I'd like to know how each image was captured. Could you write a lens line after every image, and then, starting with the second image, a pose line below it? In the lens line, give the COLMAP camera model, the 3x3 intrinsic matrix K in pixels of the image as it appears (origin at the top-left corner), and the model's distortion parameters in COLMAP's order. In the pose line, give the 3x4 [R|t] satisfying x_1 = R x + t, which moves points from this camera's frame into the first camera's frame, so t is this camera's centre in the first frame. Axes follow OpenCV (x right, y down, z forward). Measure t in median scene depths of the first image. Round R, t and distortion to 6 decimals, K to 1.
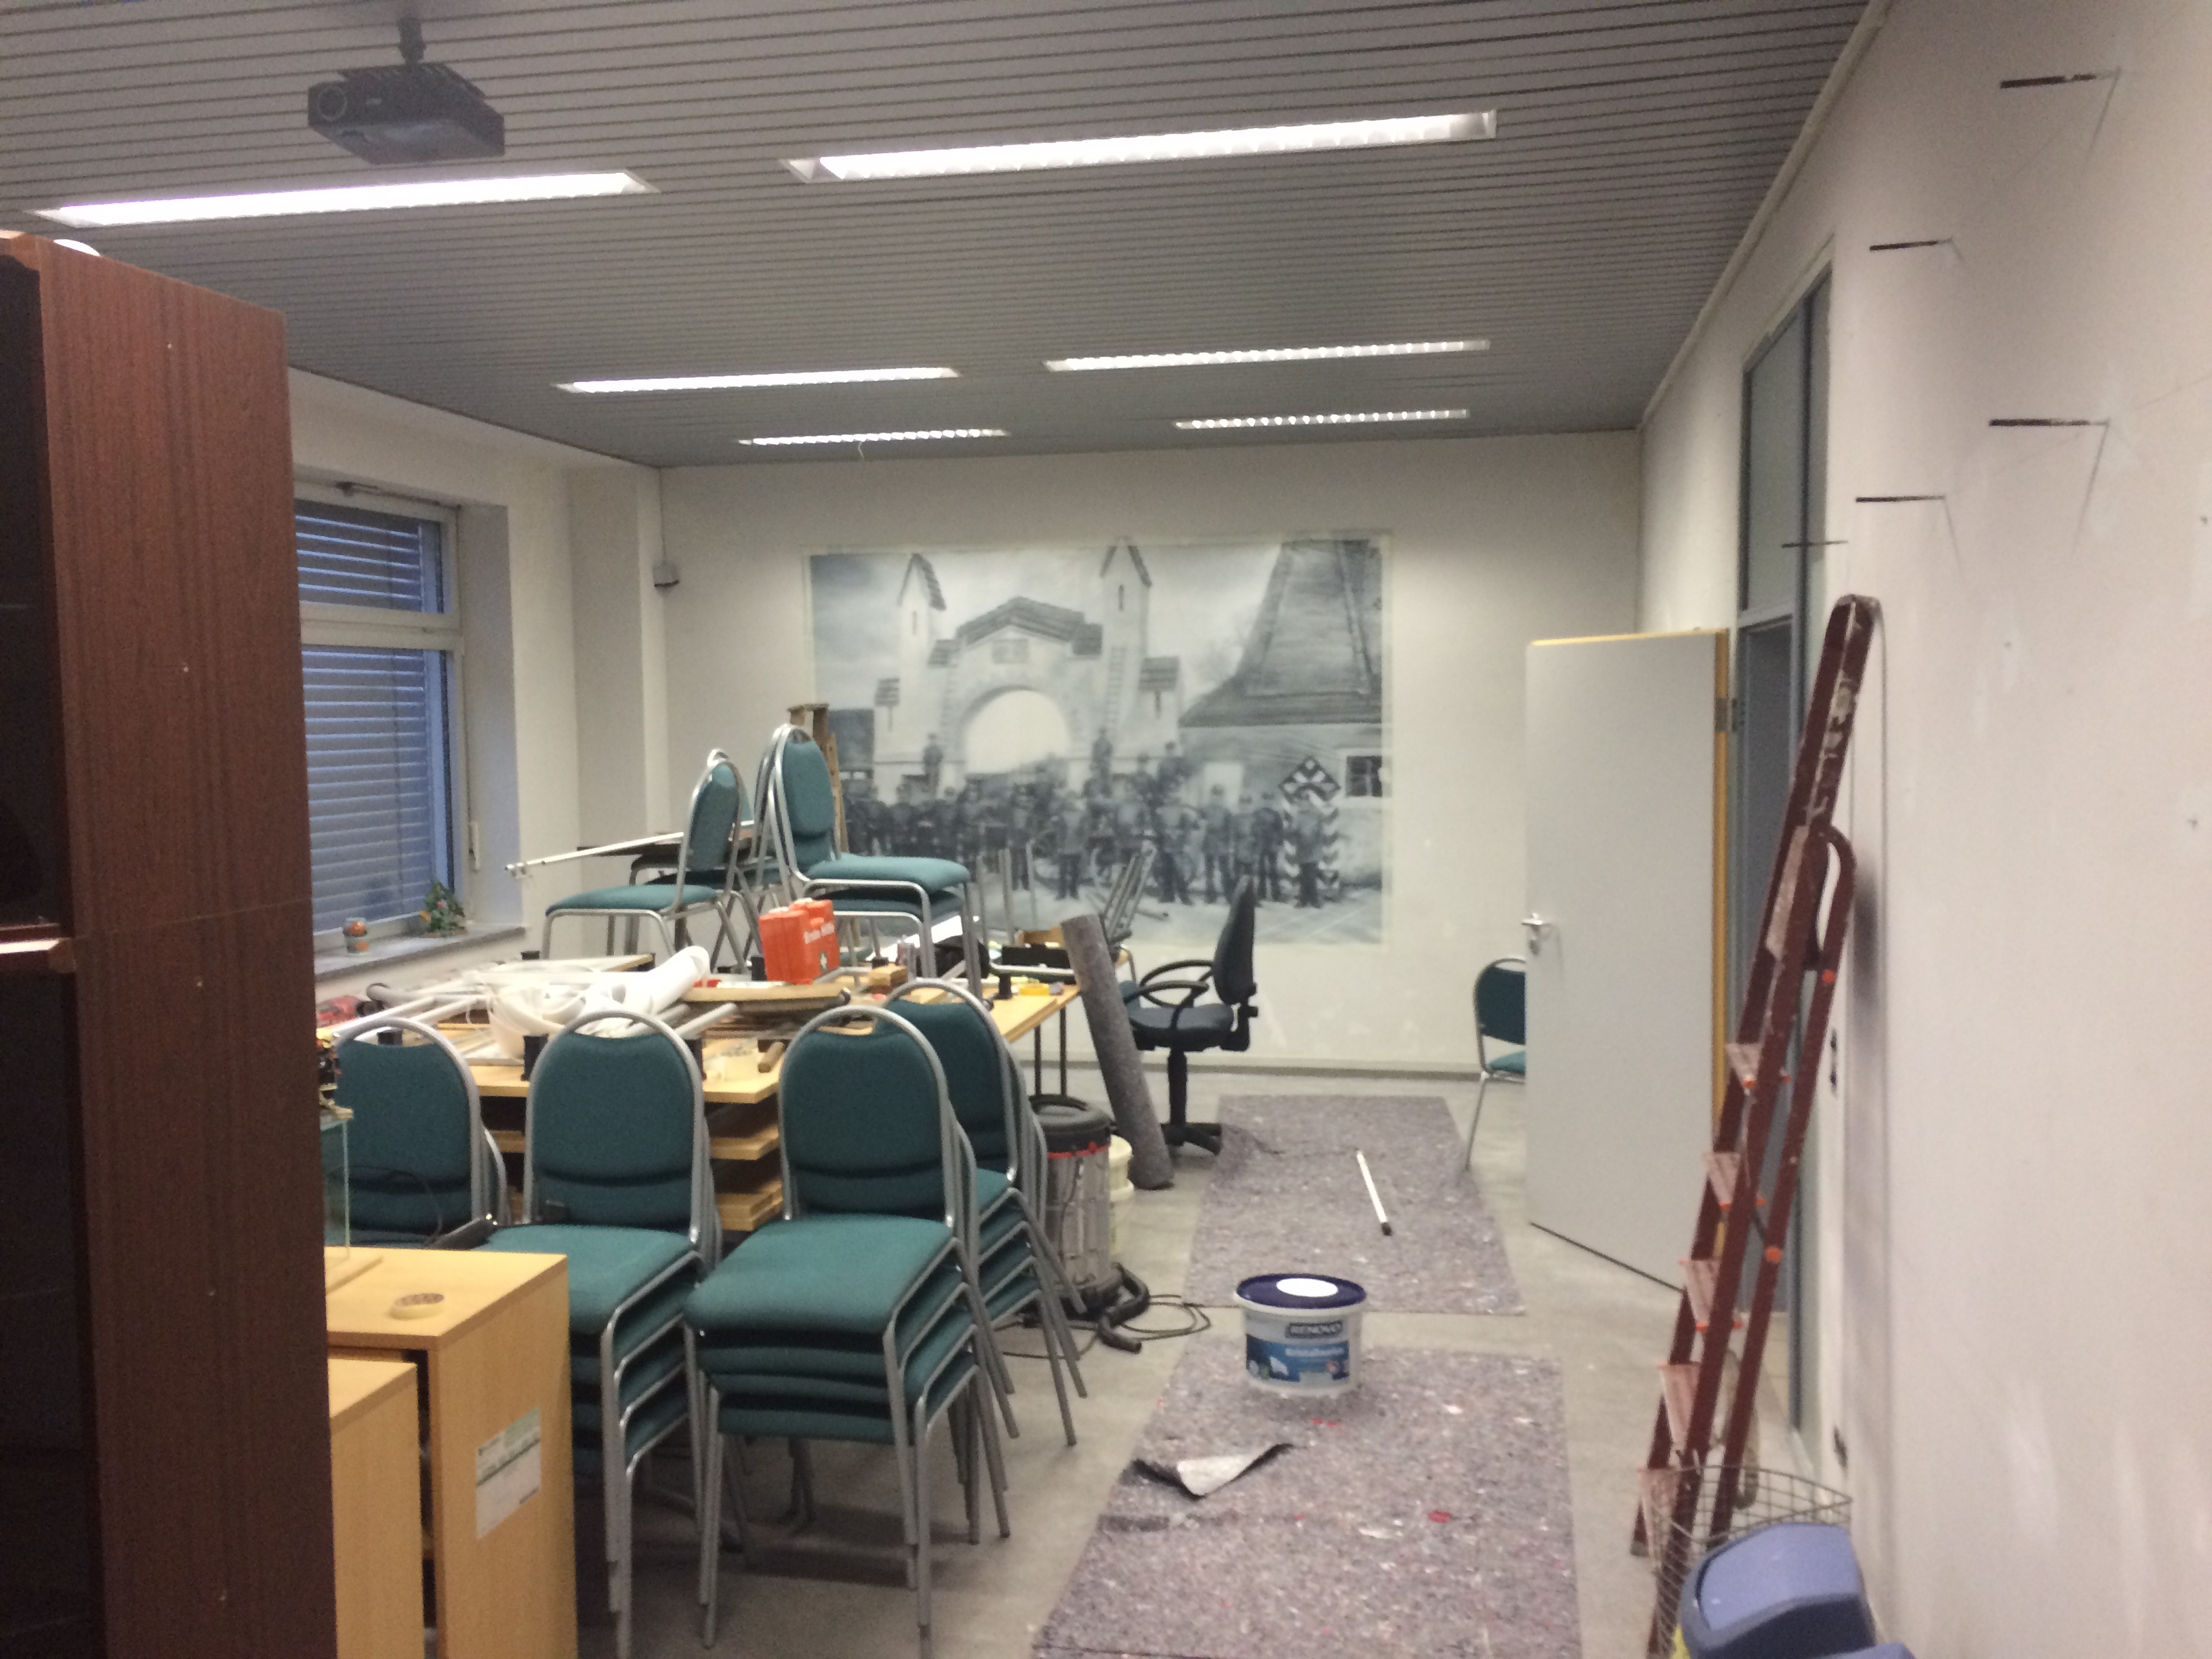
lens RADIAL K [[1874.9, 0, 1106.3], [0, 1874.9, 827.1], [0, 0, 1]] dist [0.066527, 0.004439]
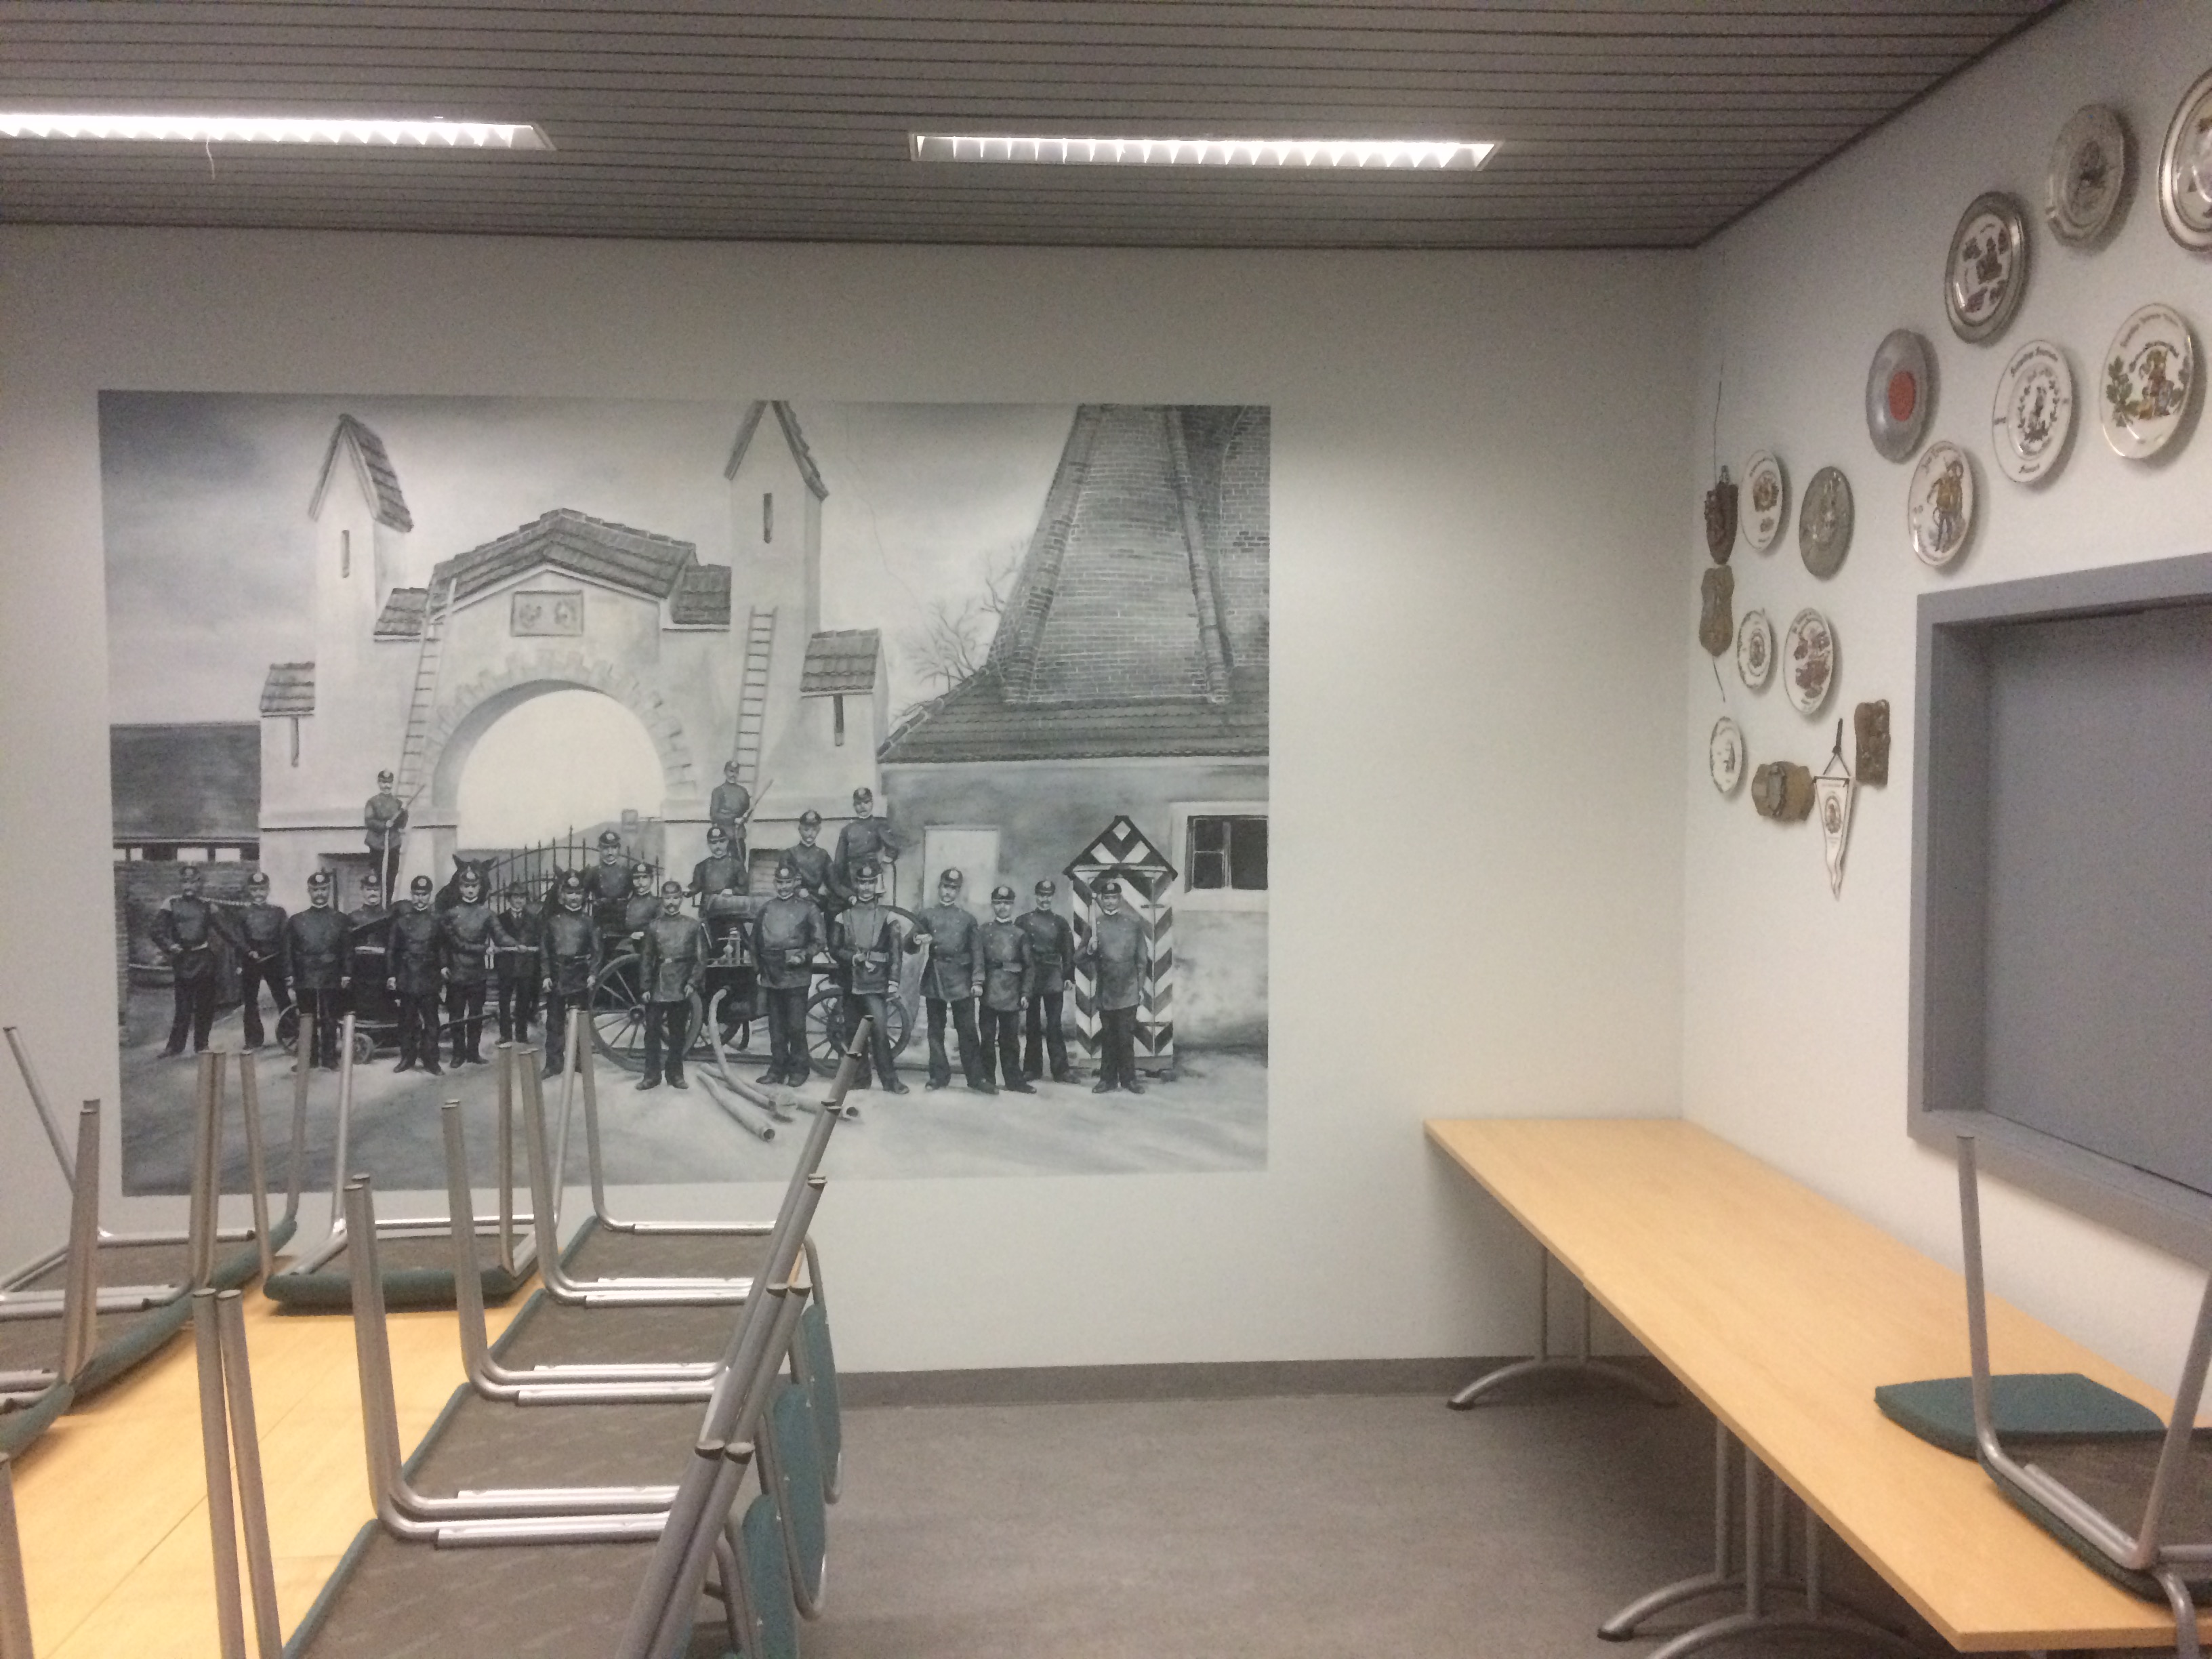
lens RADIAL K [[1874.9, 0, 1100.3], [0, 1874.9, 839.0], [0, 0, 1]] dist [0.066527, 0.004439]
pose [[0.965320, -0.003712, 0.261045, -0.040444], [0.010810, 0.999610, -0.025757, -0.016772], [-0.260847, 0.027686, 0.964983, 0.464722]]
